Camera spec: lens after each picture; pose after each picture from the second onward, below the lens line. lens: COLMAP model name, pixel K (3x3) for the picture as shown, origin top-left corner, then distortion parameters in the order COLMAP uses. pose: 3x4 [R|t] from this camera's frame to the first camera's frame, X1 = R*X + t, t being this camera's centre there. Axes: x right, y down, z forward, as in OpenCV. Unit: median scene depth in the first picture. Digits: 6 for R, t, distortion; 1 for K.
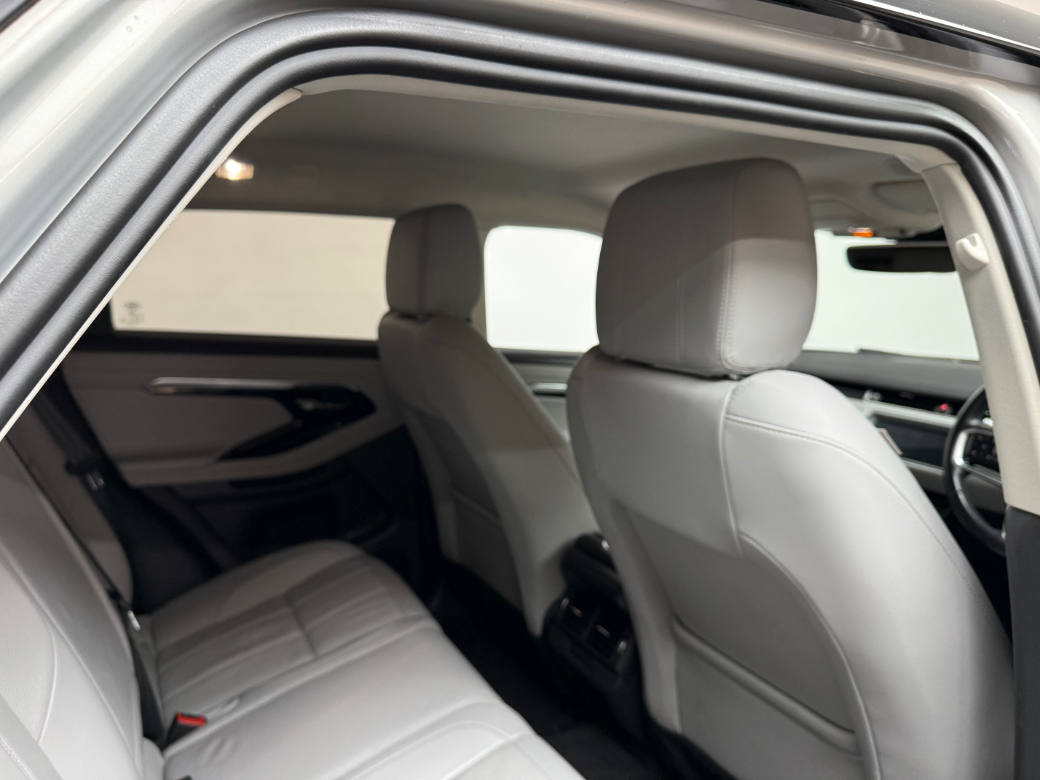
lens RADIAL K [[753.0, 0, 520.0], [0, 753.0, 390.0], [0, 0, 1]] dist [-0.005923, -0.000671]
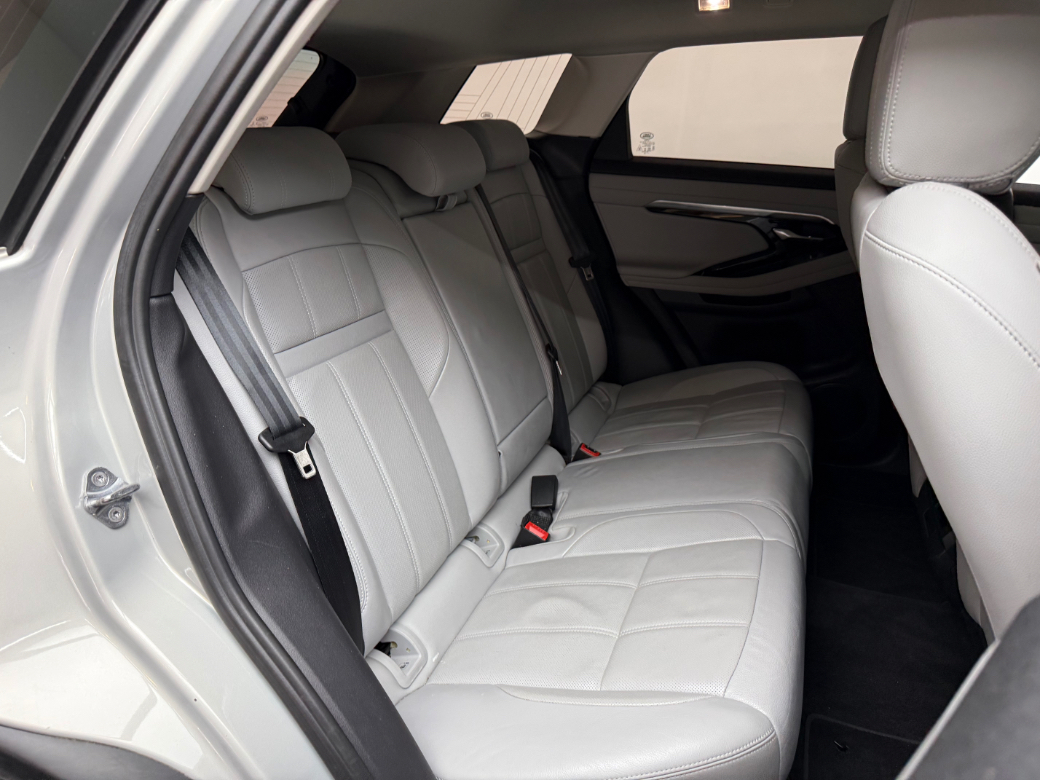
lens RADIAL K [[721.7, 0, 520.0], [0, 721.7, 393.9], [0, 0, 1]] dist [0.069255, -0.148730]
pose [[0.660097, 0.238773, -0.712221, 0.405133], [-0.083688, 0.965610, 0.246158, 0.025308], [0.746504, -0.102883, 0.657379, 0.050121]]
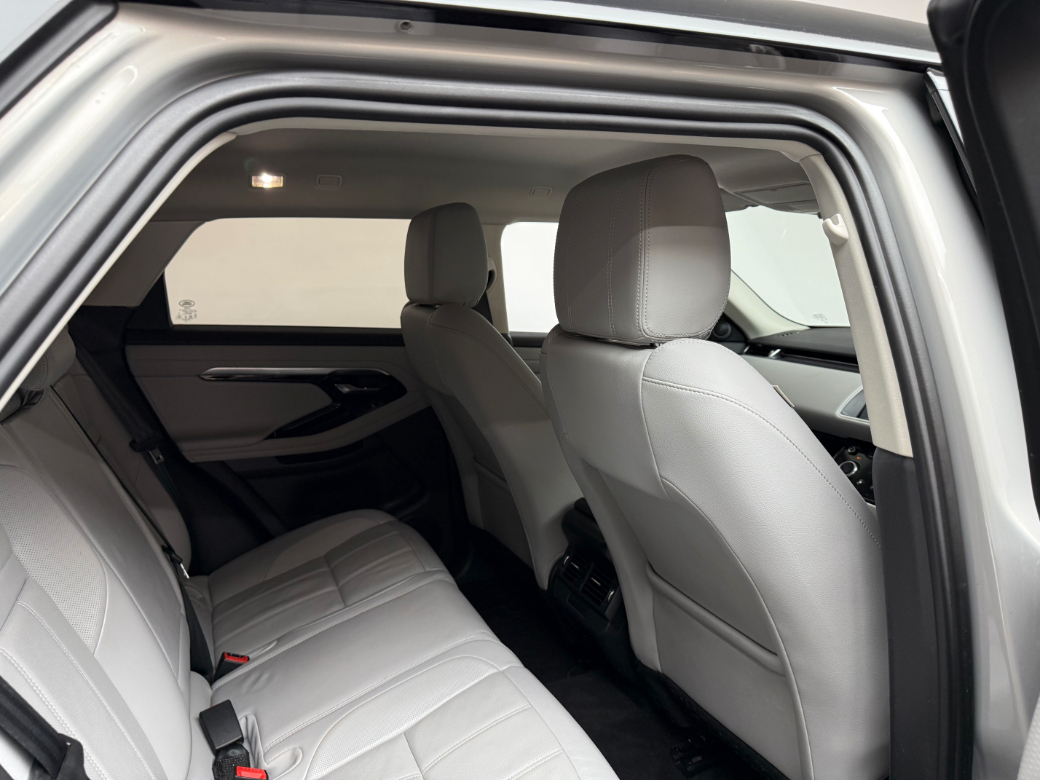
lens RADIAL K [[727.6, 0, 520.0], [0, 727.6, 390.0], [0, 0, 1]] dist [0.069035, -0.076115]
pose [[0.996480, -0.021887, -0.080927, 0.104314], [0.023117, 0.999631, 0.014298, 0.019577], [0.080584, -0.016119, 0.996617, -0.096396]]
